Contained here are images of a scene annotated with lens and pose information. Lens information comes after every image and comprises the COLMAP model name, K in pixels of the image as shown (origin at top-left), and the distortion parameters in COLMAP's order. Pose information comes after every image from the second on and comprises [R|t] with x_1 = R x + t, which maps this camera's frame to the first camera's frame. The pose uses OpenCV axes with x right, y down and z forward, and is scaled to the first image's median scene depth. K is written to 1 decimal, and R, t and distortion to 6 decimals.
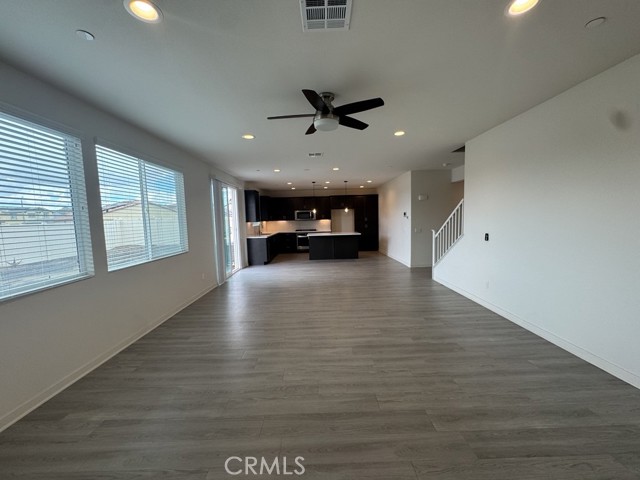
lens RADIAL K [[257.2, 0, 320.2], [0, 257.2, 240.4], [0, 0, 1]] dist [-0.002522, -0.000314]
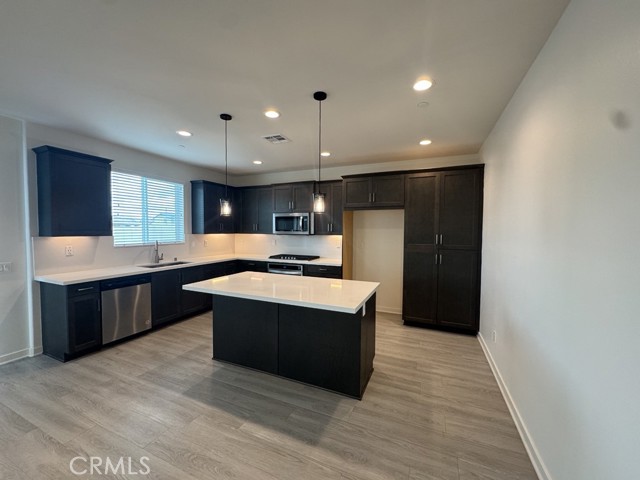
lens RADIAL K [[257.2, 0, 318.1], [0, 257.2, 238.4], [0, 0, 1]] dist [-0.002522, -0.000314]
pose [[0.904161, 0.048260, -0.424456, 0.178408], [-0.064739, 0.997602, -0.024478, -0.065143], [0.422257, 0.049611, 0.905118, 0.622994]]
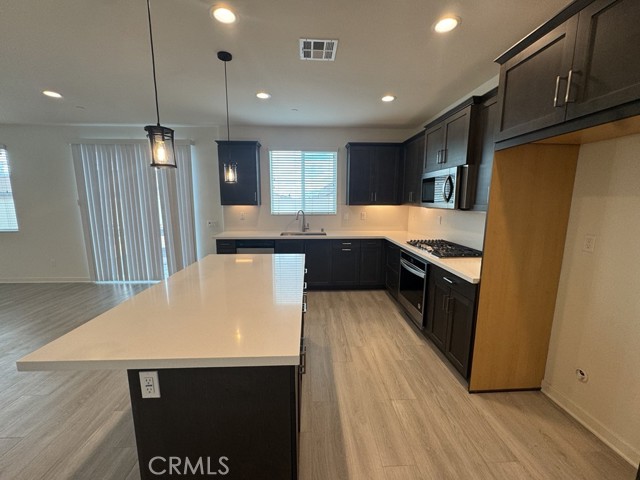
lens RADIAL K [[257.2, 0, 319.5], [0, 257.2, 237.1], [0, 0, 1]] dist [-0.002522, -0.000314]
pose [[0.023002, 0.167957, -0.985526, 0.207706], [-0.082362, 0.982754, 0.165562, -0.084561], [0.996337, 0.077361, 0.036438, 0.886922]]
